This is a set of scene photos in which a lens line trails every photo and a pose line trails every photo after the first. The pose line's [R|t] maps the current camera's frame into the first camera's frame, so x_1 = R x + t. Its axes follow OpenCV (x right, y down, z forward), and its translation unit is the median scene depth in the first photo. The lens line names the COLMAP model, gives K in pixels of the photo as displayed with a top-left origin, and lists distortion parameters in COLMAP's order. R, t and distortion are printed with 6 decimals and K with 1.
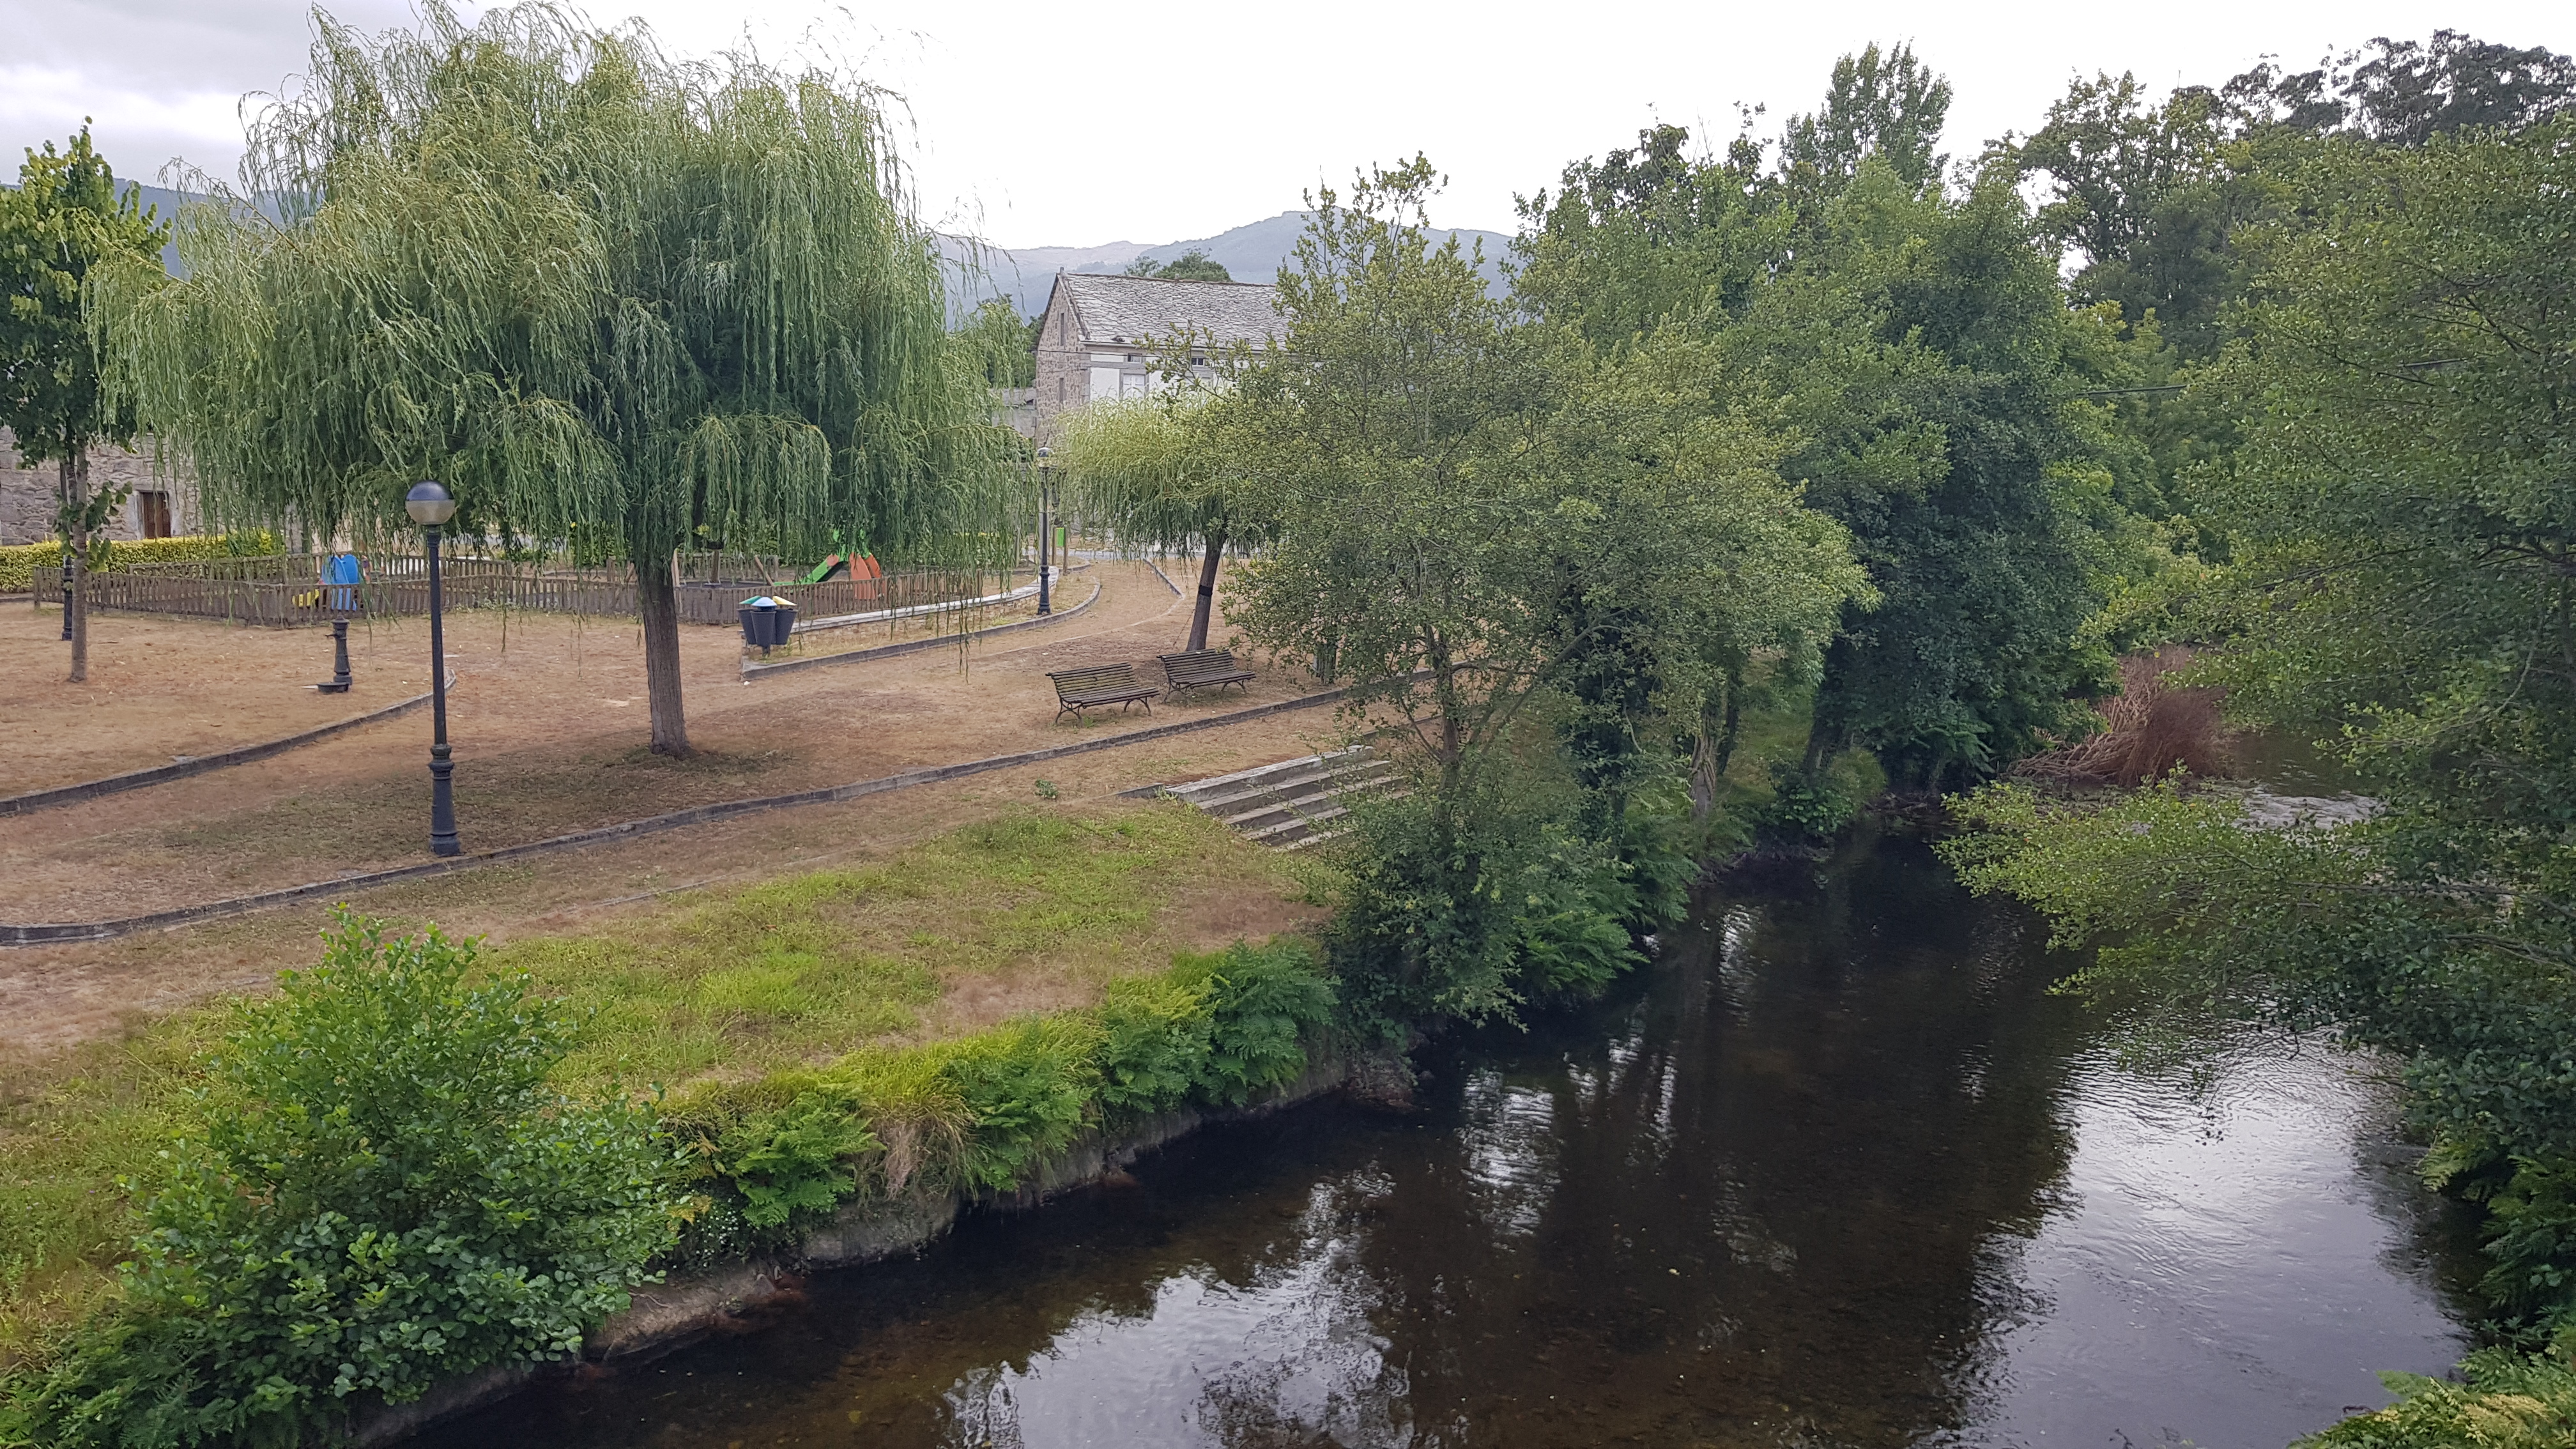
lens RADIAL K [[2009.5, 0, 1271.0], [0, 2009.5, 731.8], [0, 0, 1]] dist [0.017750, -0.052360]
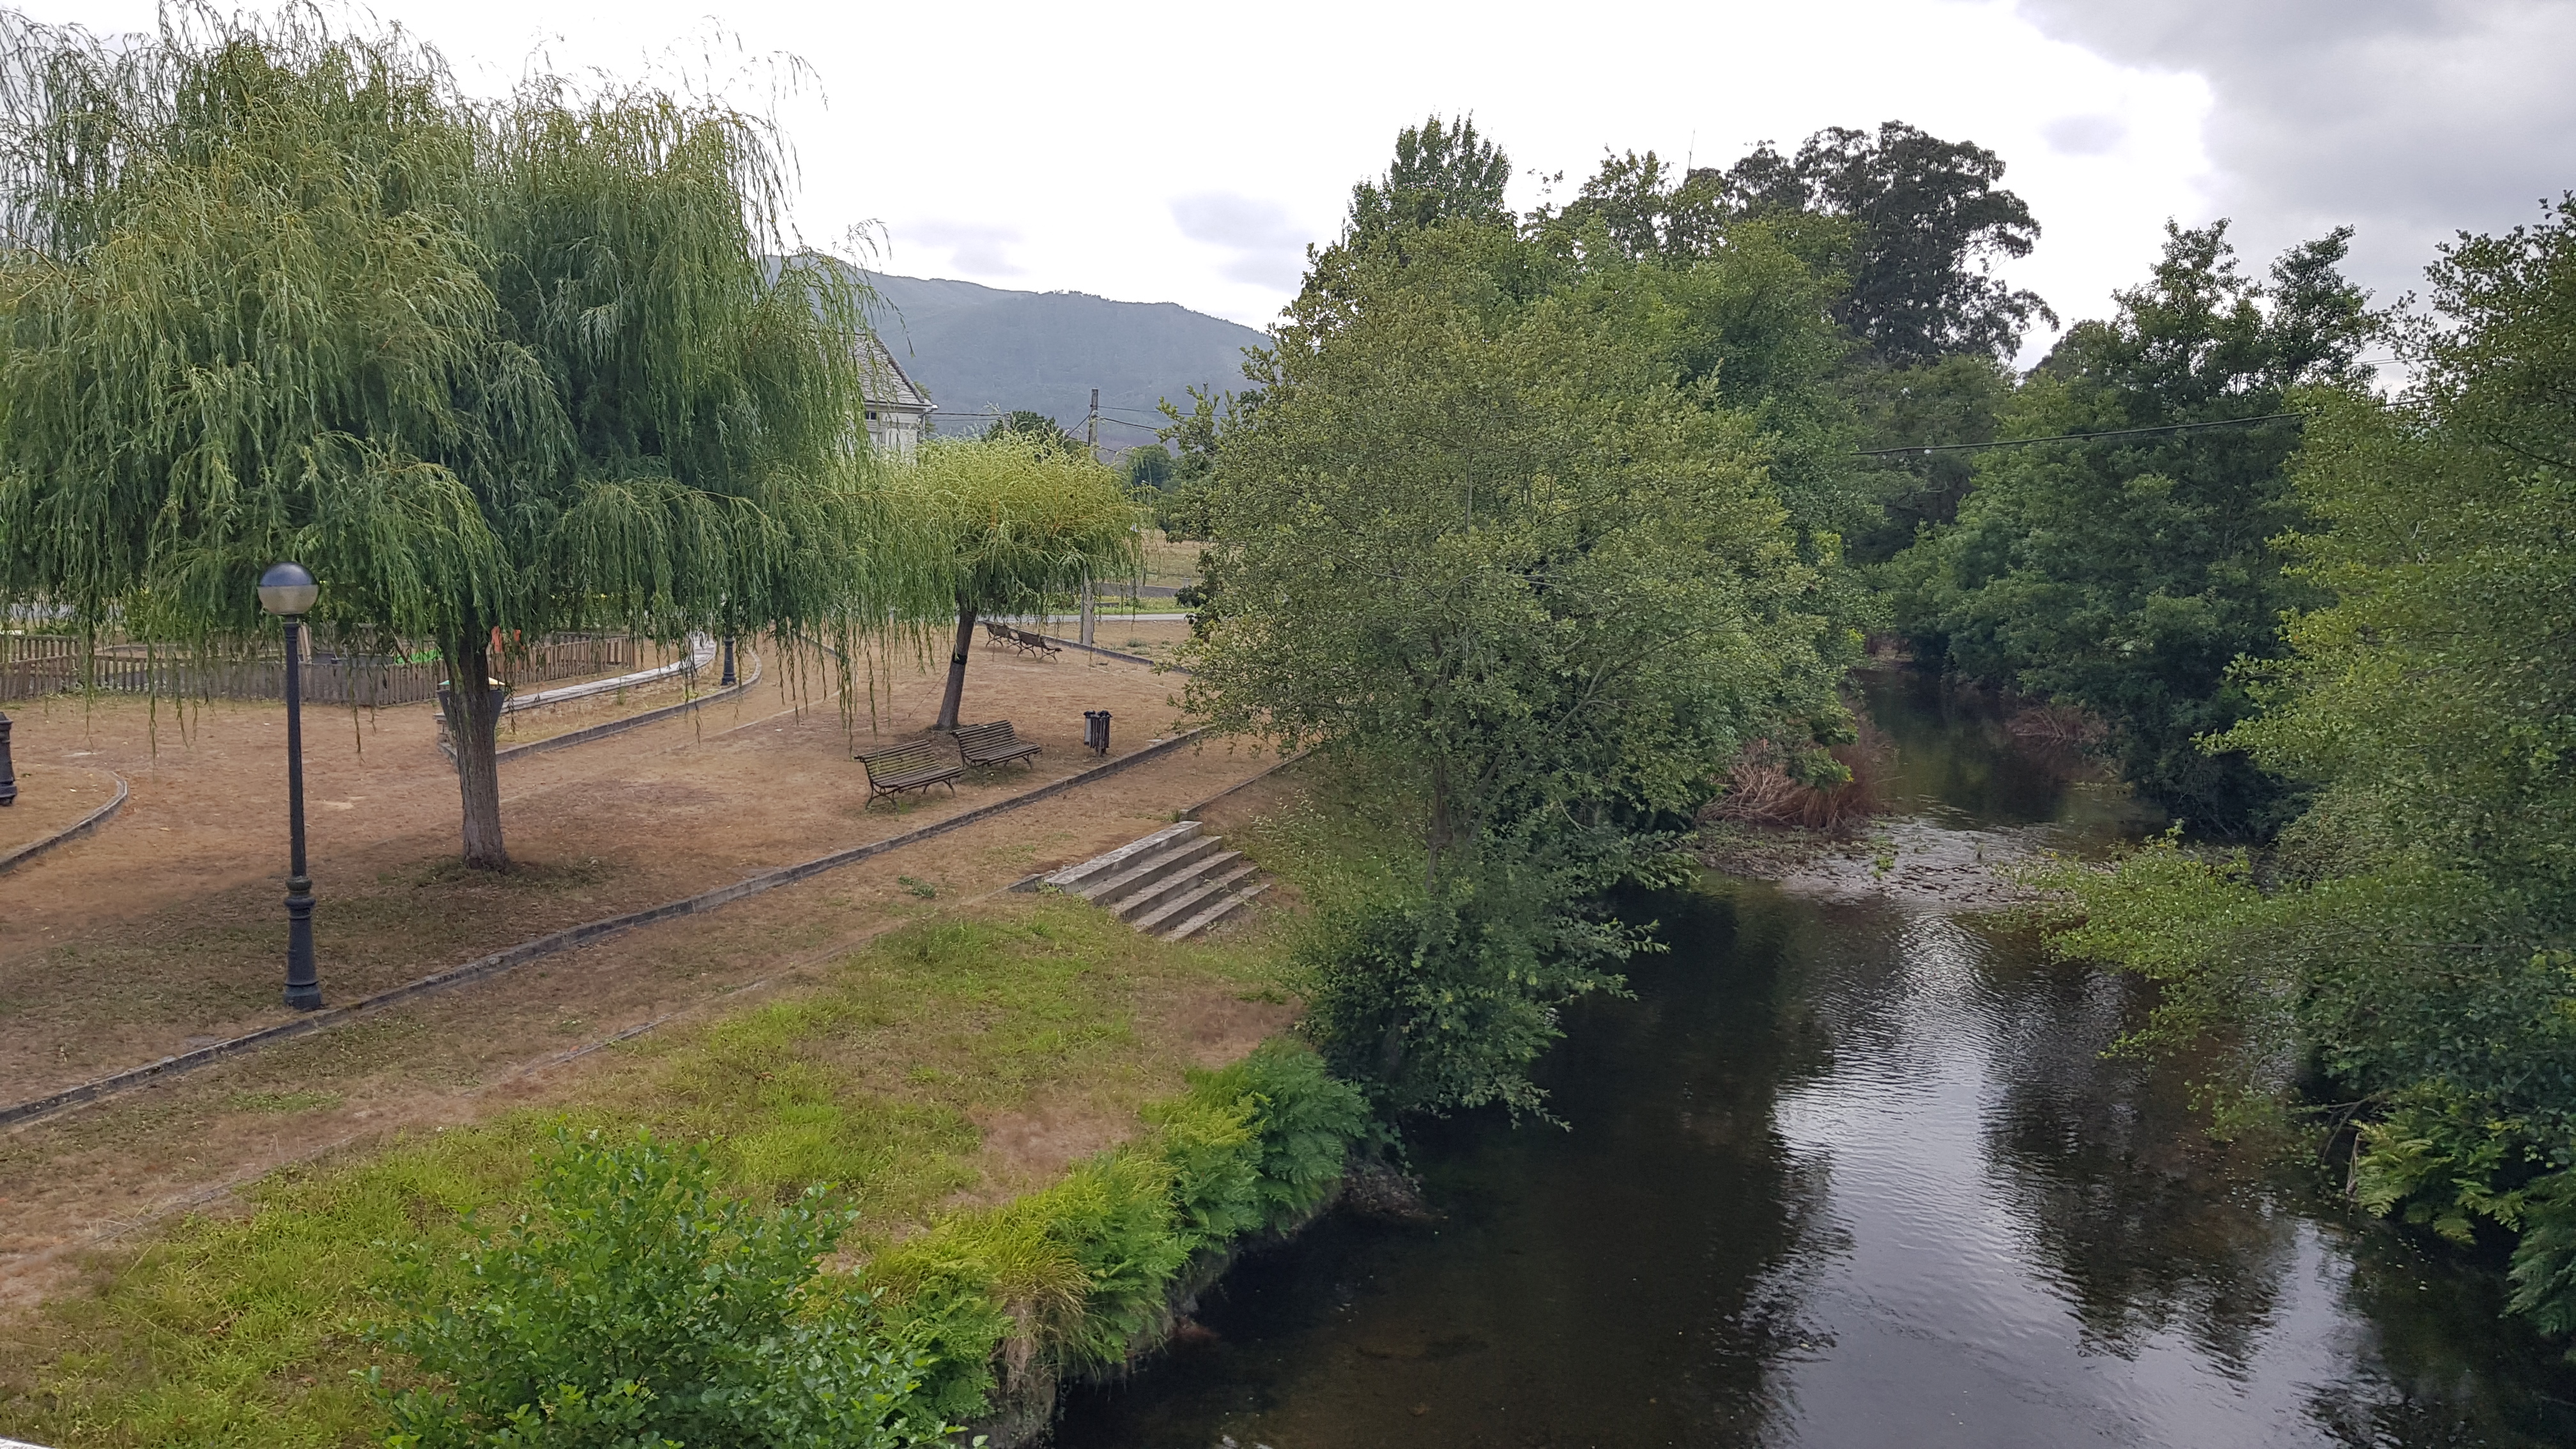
lens RADIAL K [[2009.5, 0, 1291.1], [0, 2009.5, 725.8], [0, 0, 1]] dist [0.017750, -0.052360]
pose [[0.971844, -0.027005, 0.234074, -0.156458], [0.033598, 0.999142, -0.024222, -0.016661], [-0.233219, 0.031404, 0.971917, 0.070229]]
